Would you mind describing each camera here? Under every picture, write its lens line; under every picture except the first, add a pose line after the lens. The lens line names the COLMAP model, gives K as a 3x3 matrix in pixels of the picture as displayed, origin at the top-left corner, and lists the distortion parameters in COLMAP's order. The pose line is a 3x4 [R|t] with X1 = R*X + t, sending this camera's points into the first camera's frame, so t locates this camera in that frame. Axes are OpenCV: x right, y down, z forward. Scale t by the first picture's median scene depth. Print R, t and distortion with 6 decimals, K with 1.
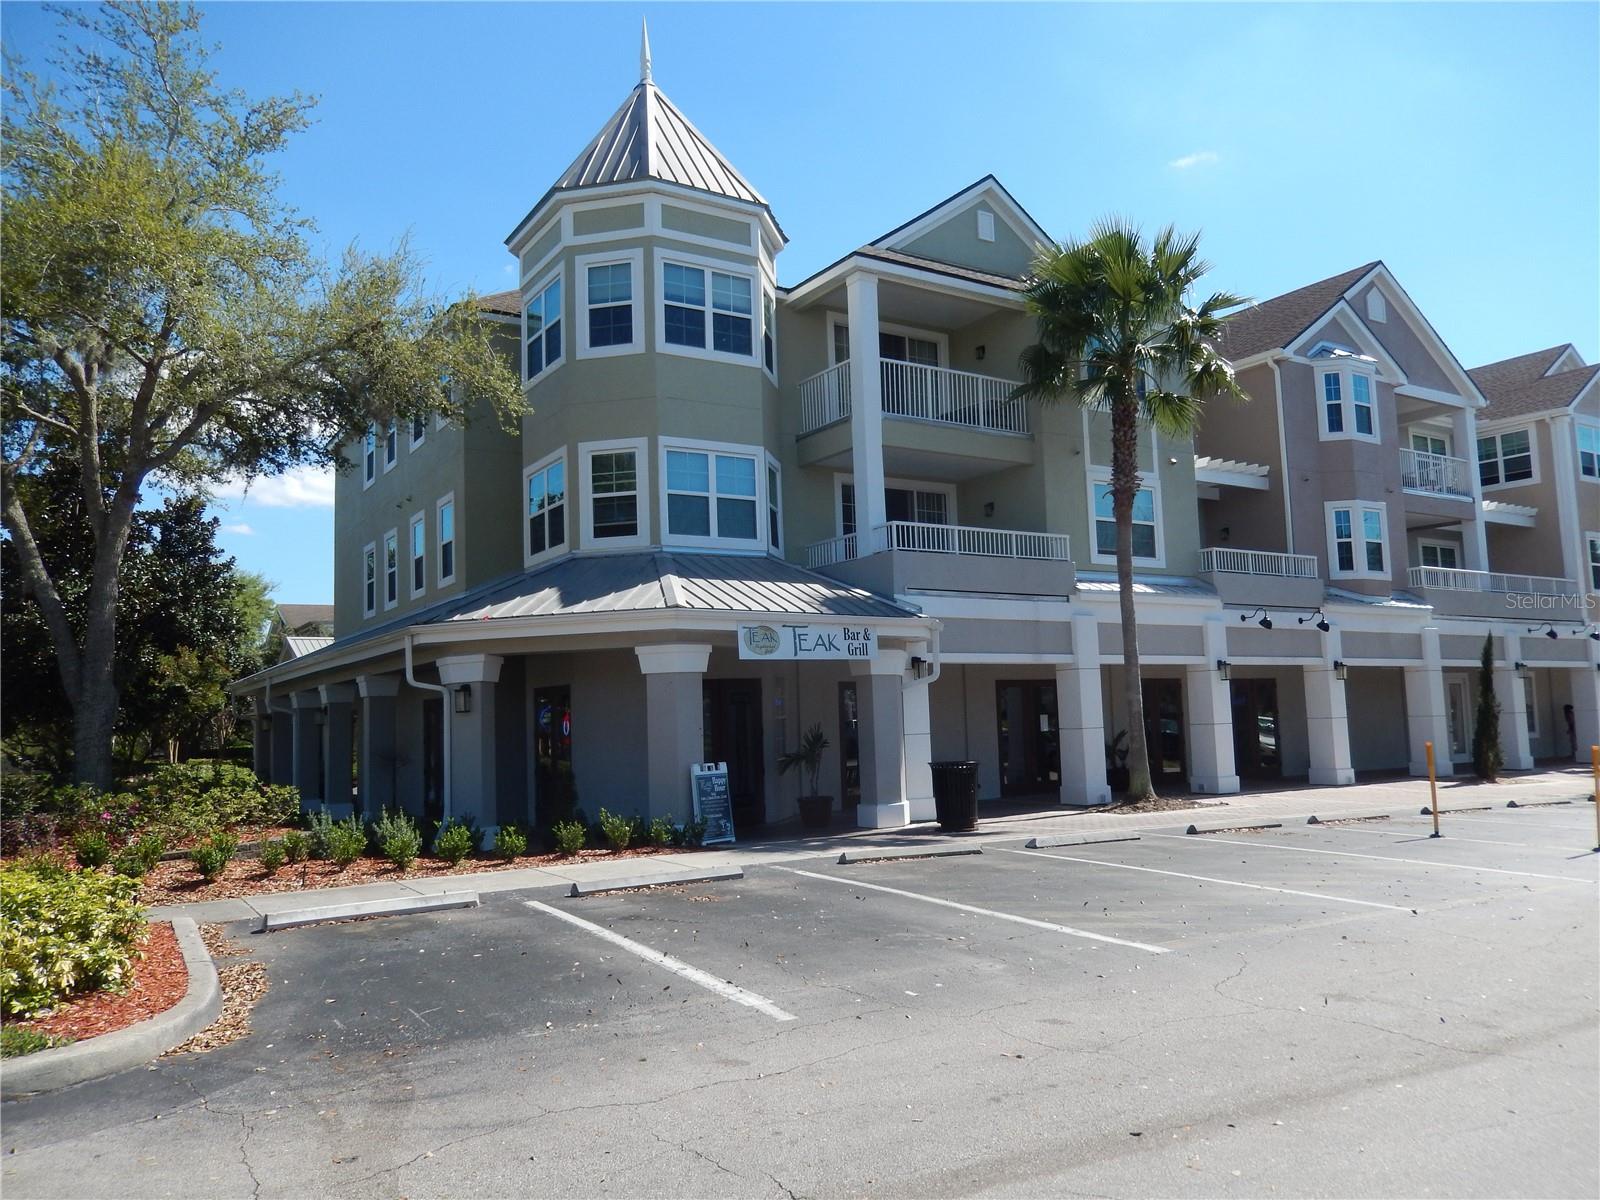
lens RADIAL K [[1223.2, 0, 799.1], [0, 1223.2, 596.1], [0, 0, 1]] dist [0.008423, 0.003033]
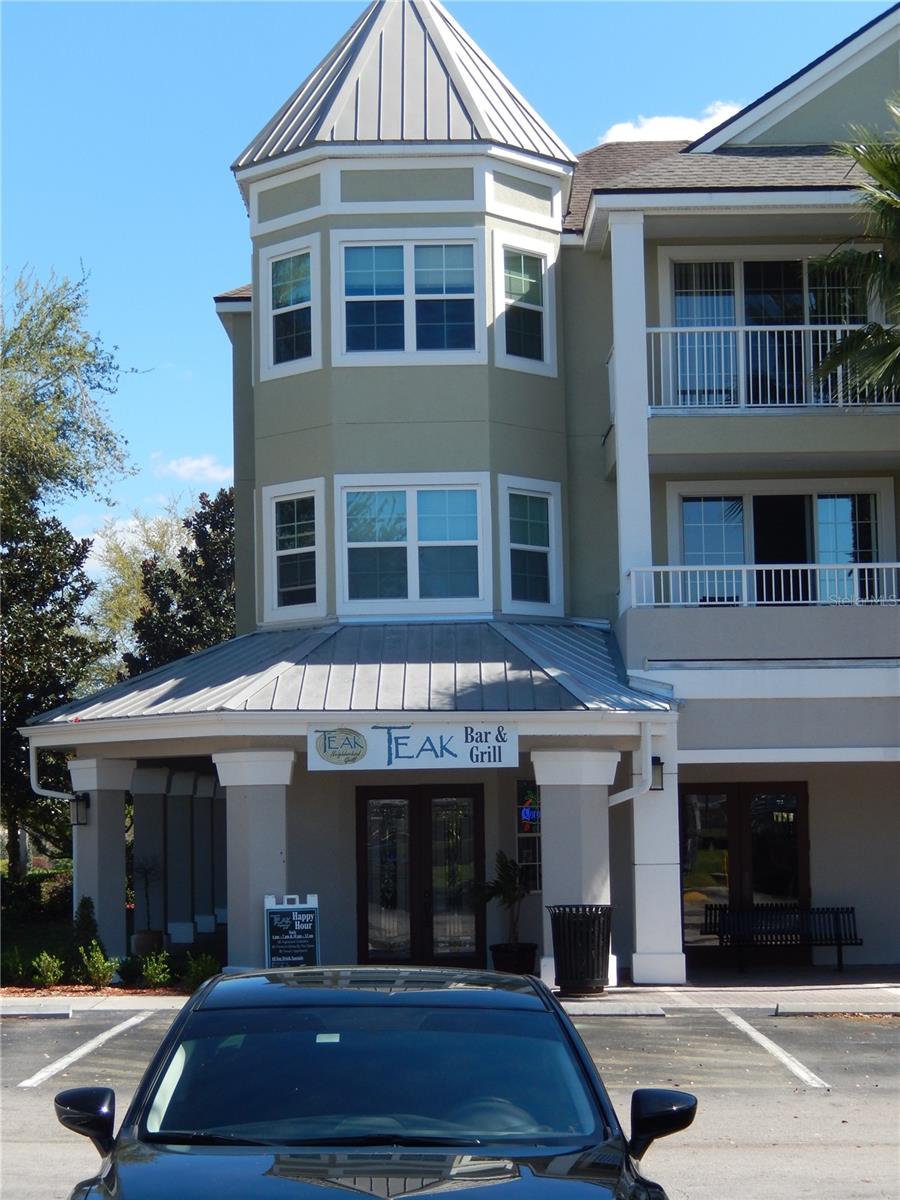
lens RADIAL K [[2493.4, 0, 451.4], [0, 2493.4, 601.3], [0, 0, 1]] dist [0.011631, 0.000000]
pose [[0.820639, -0.027504, -0.570785, 0.845885], [0.046865, 0.998716, 0.019255, -0.076469], [0.569523, -0.042552, 0.820874, -0.268562]]
